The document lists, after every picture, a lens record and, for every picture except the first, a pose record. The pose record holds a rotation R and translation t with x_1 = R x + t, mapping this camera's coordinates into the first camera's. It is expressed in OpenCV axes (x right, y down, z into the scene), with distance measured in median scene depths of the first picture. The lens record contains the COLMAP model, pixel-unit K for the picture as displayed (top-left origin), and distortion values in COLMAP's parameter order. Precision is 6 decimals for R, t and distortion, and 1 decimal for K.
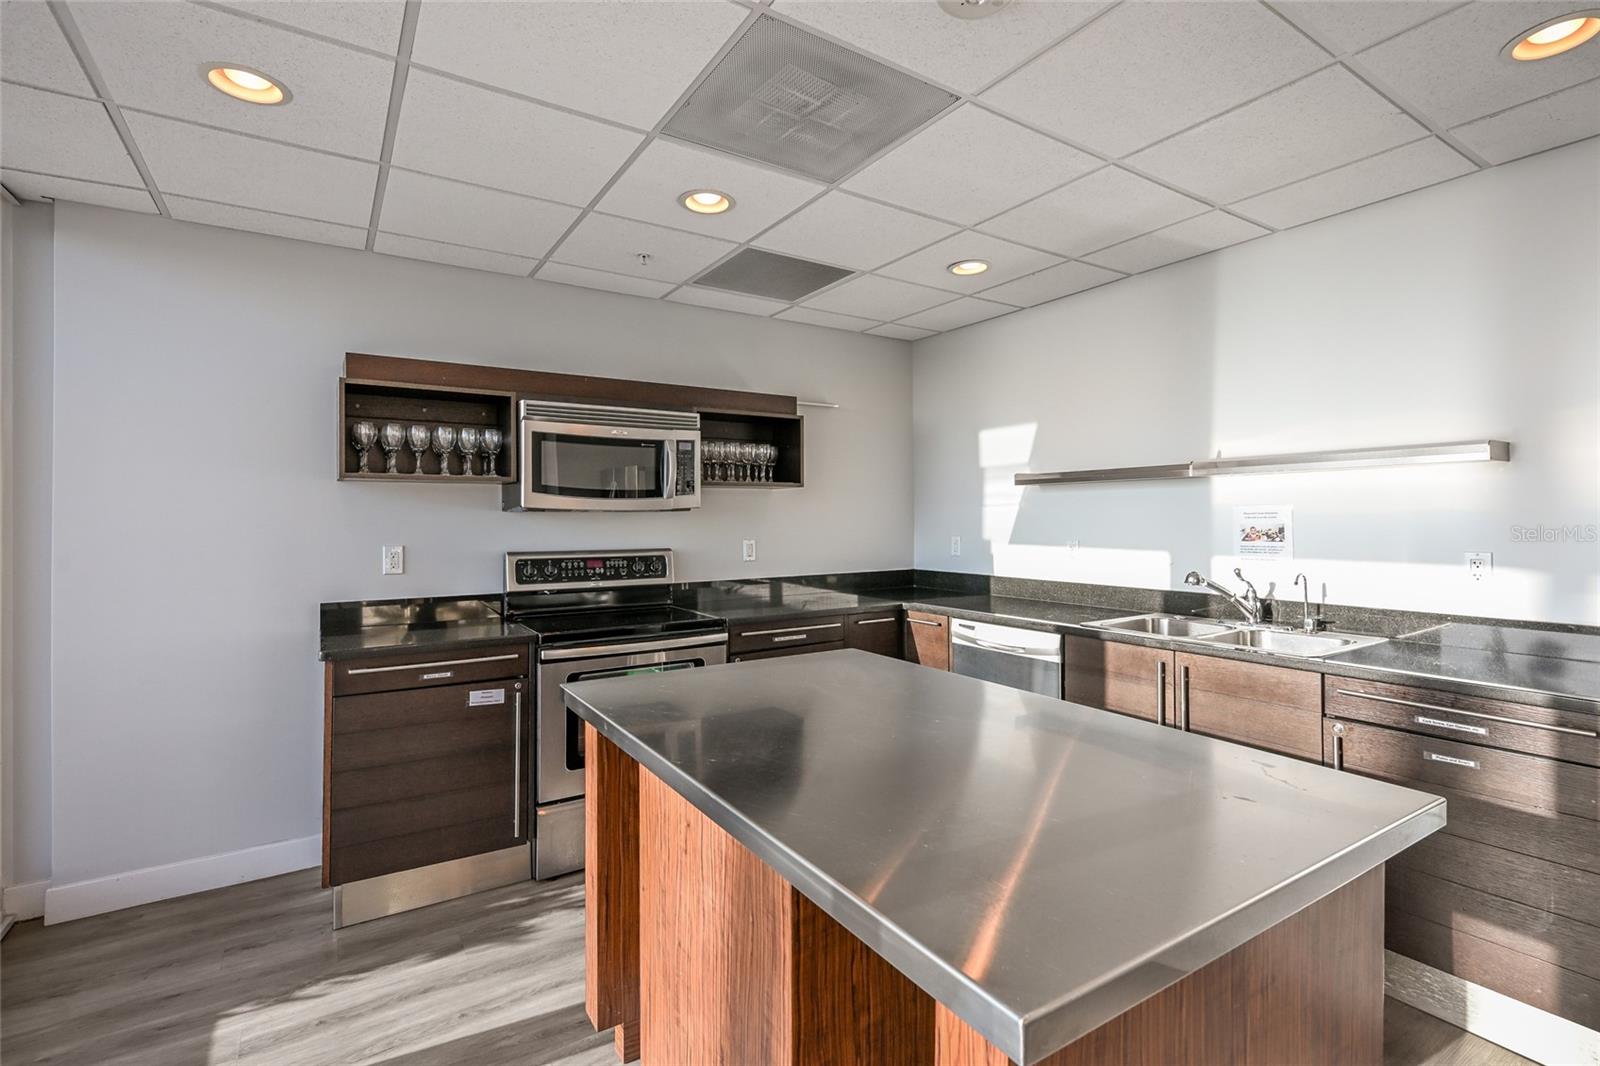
lens RADIAL K [[742.1, 0, 797.8], [0, 742.1, 510.3], [0, 0, 1]] dist [0.000472, 0.000009]
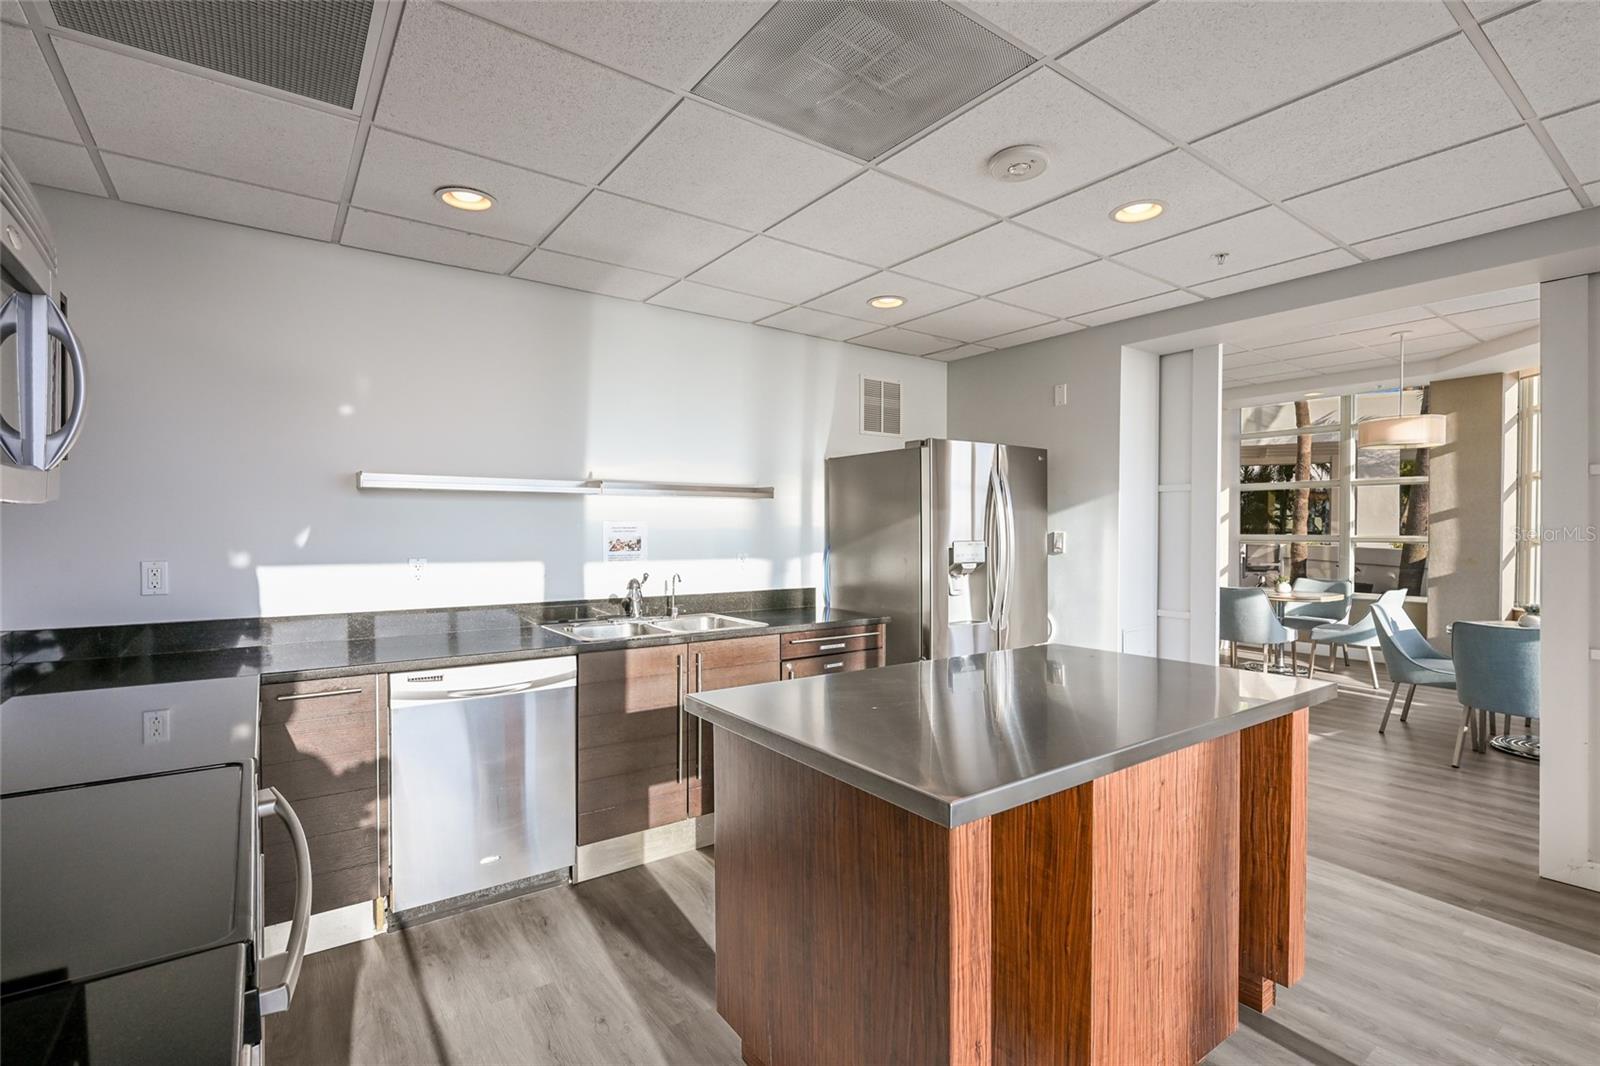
lens RADIAL K [[733.5, 0, 800.0], [0, 733.5, 533.0], [0, 0, 1]] dist [0.001198, 0.000066]
pose [[-0.066021, 0.001947, 0.997816, -0.597824], [-0.013504, 0.999905, -0.002844, 0.012096], [-0.997727, -0.013662, -0.065988, 0.793865]]
